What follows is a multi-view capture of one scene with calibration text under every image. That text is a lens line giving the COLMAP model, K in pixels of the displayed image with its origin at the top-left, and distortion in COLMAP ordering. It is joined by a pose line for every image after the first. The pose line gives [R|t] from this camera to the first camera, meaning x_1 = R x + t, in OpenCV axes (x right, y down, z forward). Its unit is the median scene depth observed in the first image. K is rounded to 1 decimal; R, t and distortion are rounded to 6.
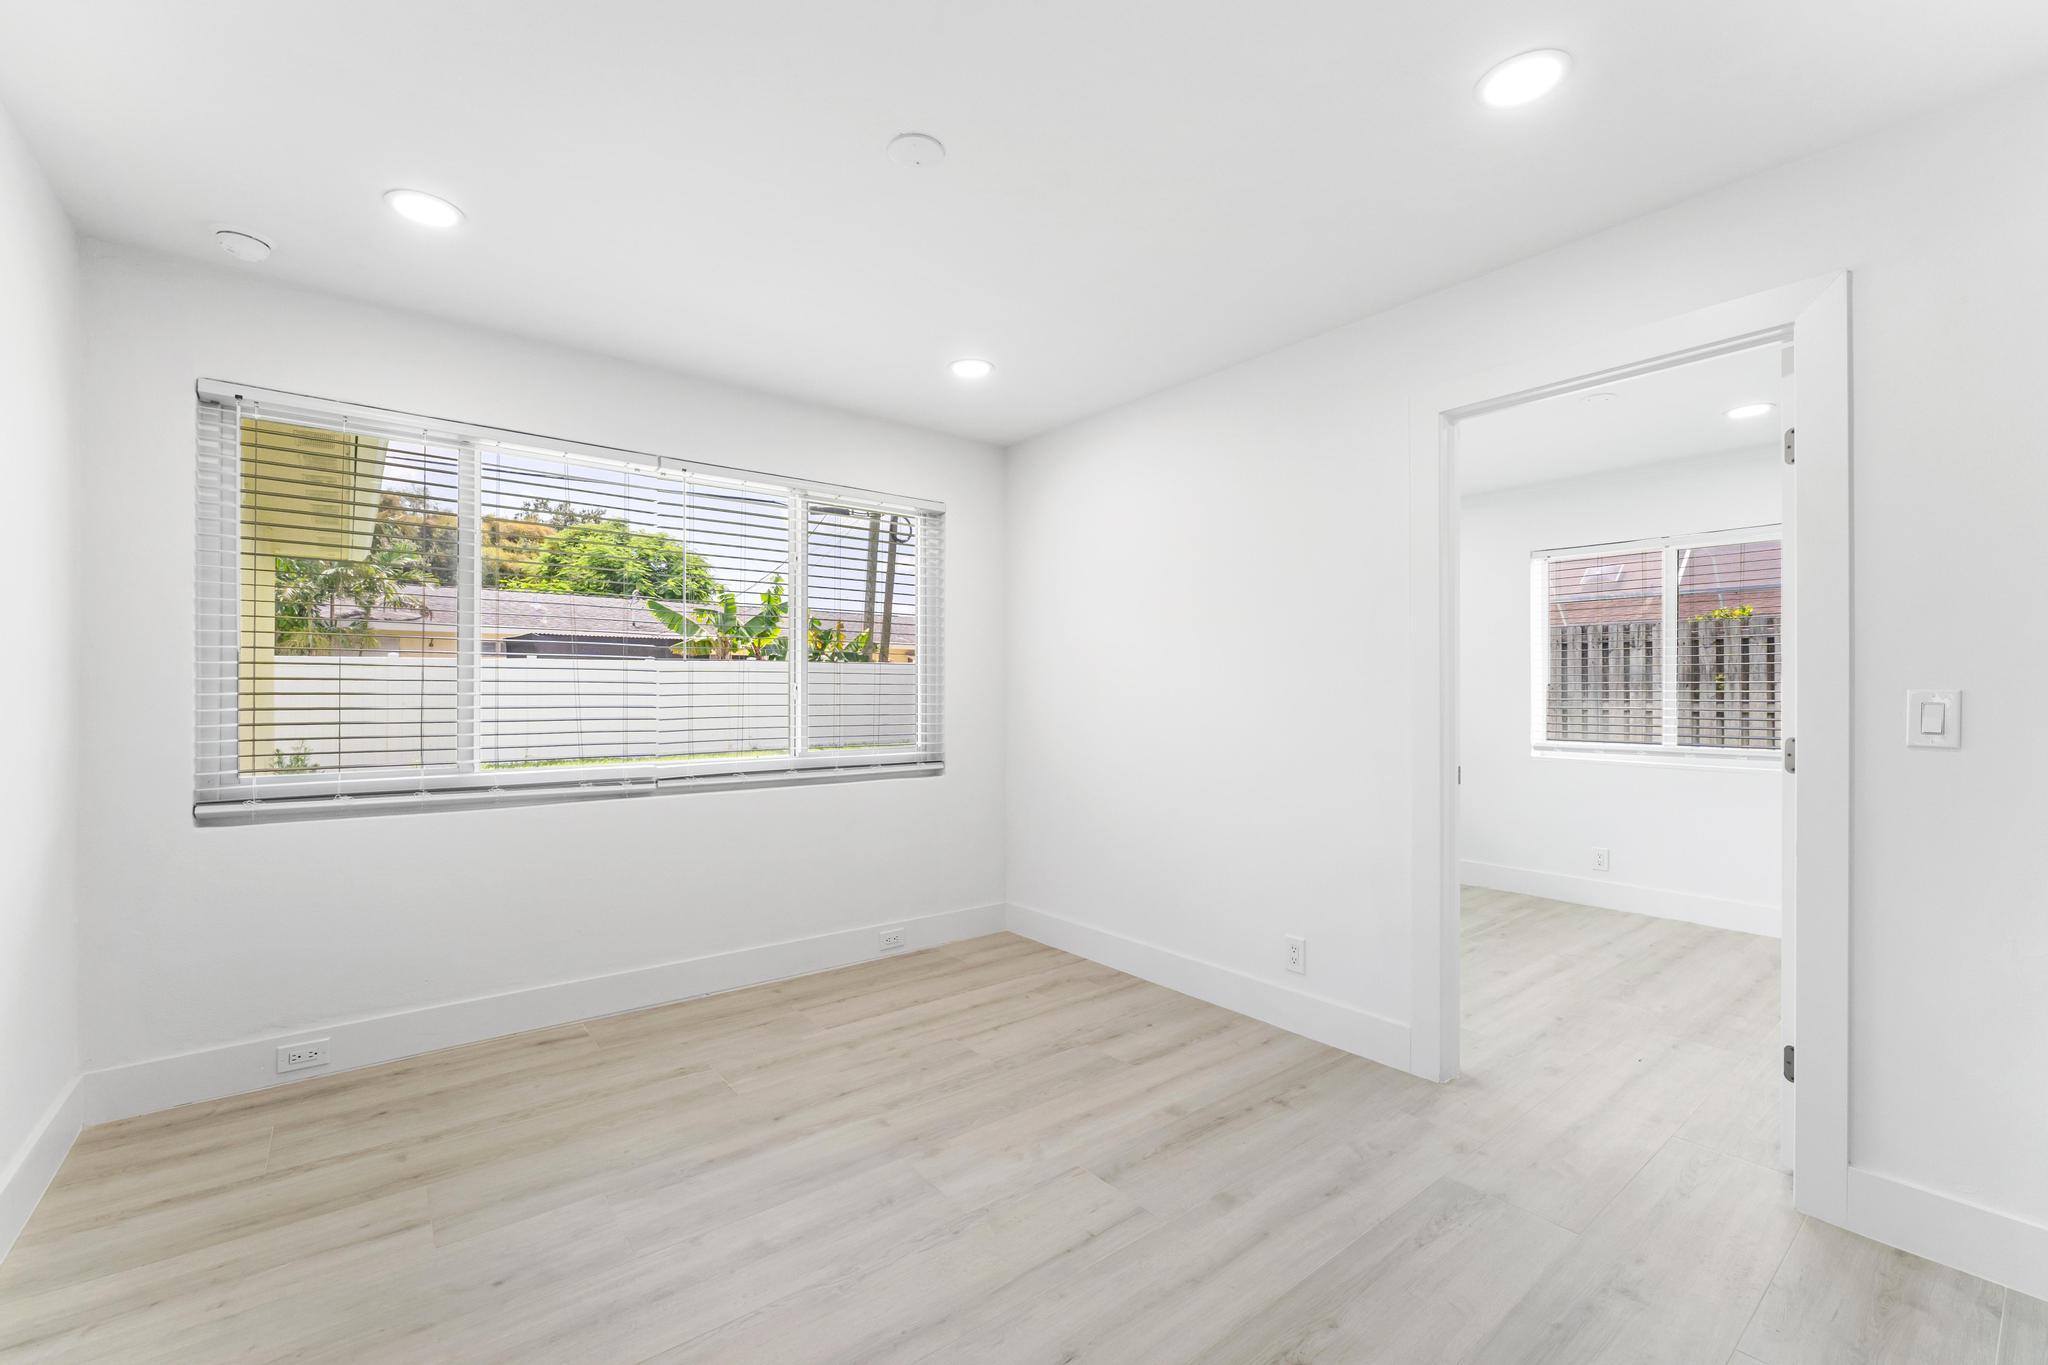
lens RADIAL K [[852.7, 0, 1020.6], [0, 852.7, 690.7], [0, 0, 1]] dist [-0.004237, -0.000121]
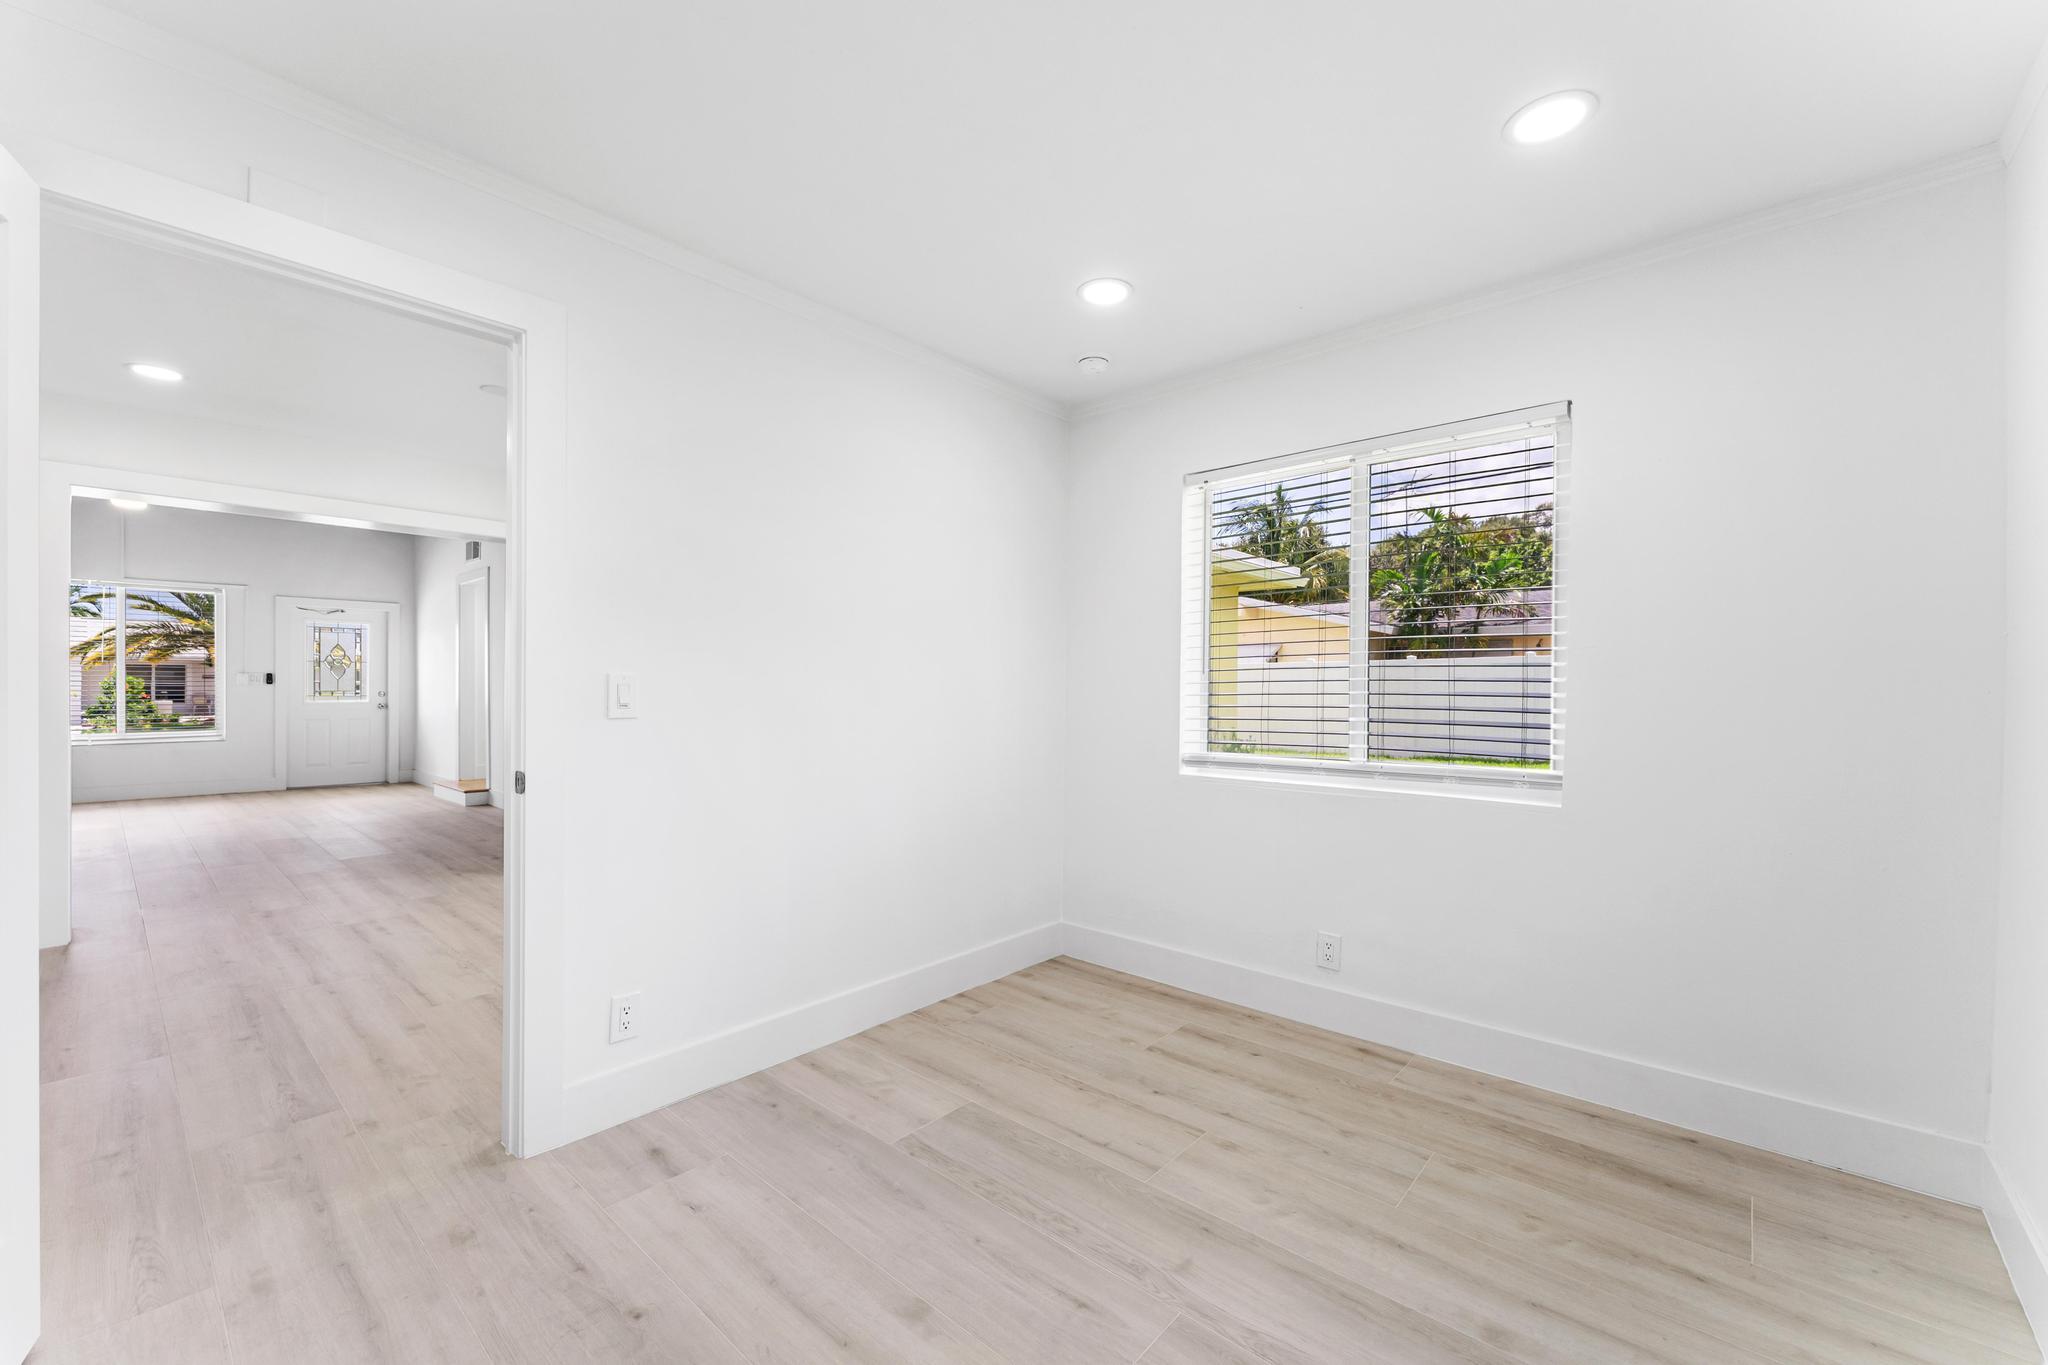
lens RADIAL K [[816.1, 0, 1023.7], [0, 816.1, 692.5], [0, 0, 1]] dist [0.001333, 0.000351]
pose [[0.177454, 0.007280, -0.984102, 1.214855], [-0.004835, 0.999967, 0.006525, 0.004762], [0.984117, 0.003601, 0.177484, 1.195550]]
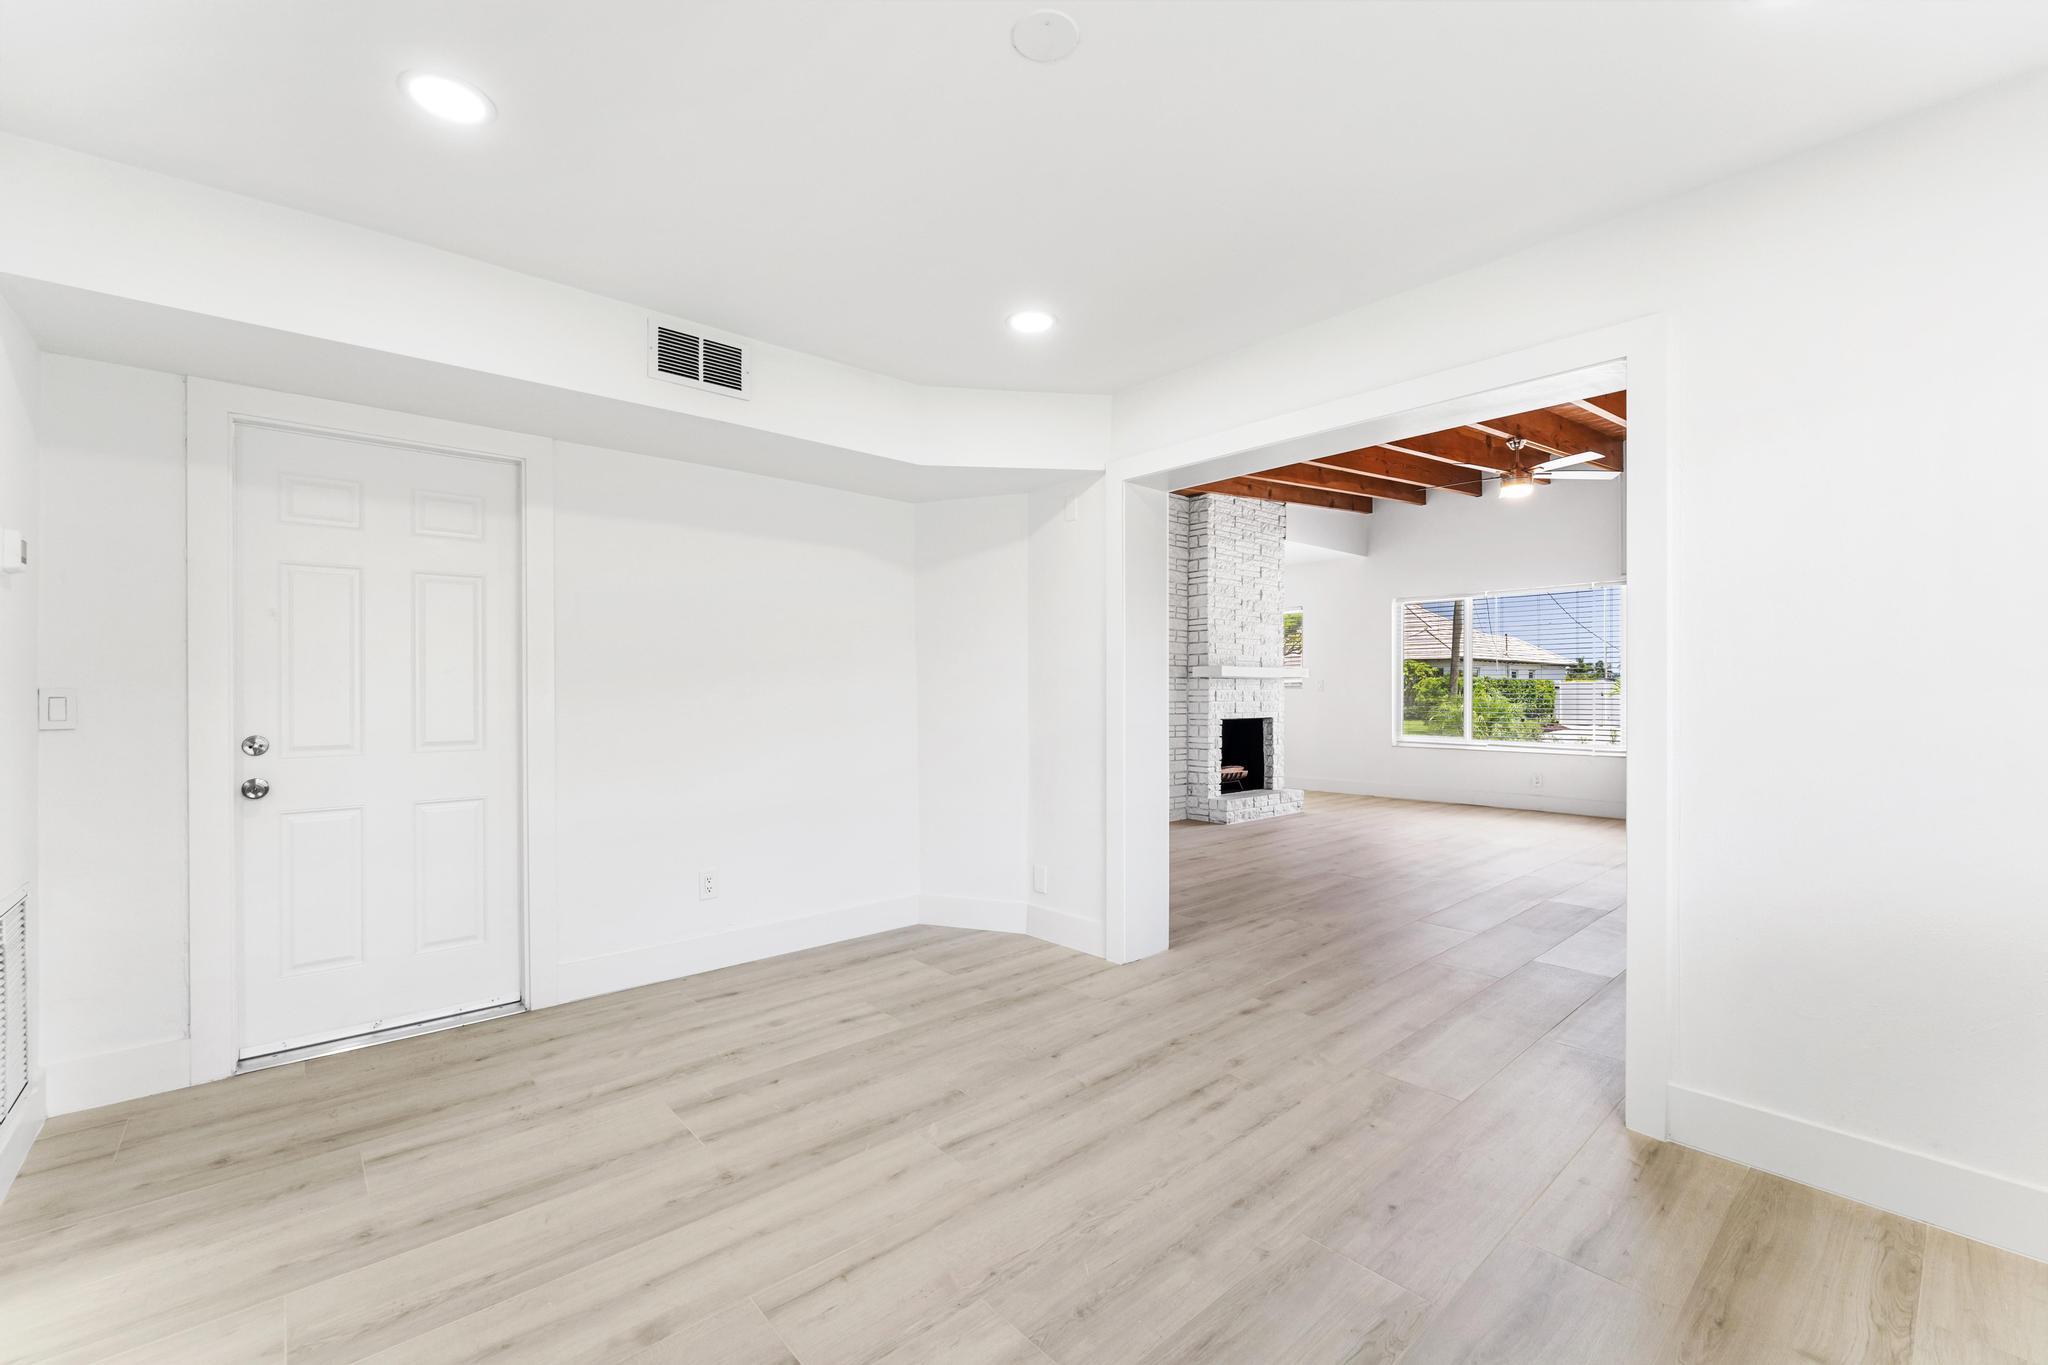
lens RADIAL K [[849.1, 0, 1027.9], [0, 849.1, 696.3], [0, 0, 1]] dist [-0.002559, -0.000035]
pose [[-0.998489, 0.000959, -0.054941, -0.040375], [0.000676, 0.999986, 0.005165, 0.008871], [0.054945, 0.005120, -0.998476, 1.201365]]
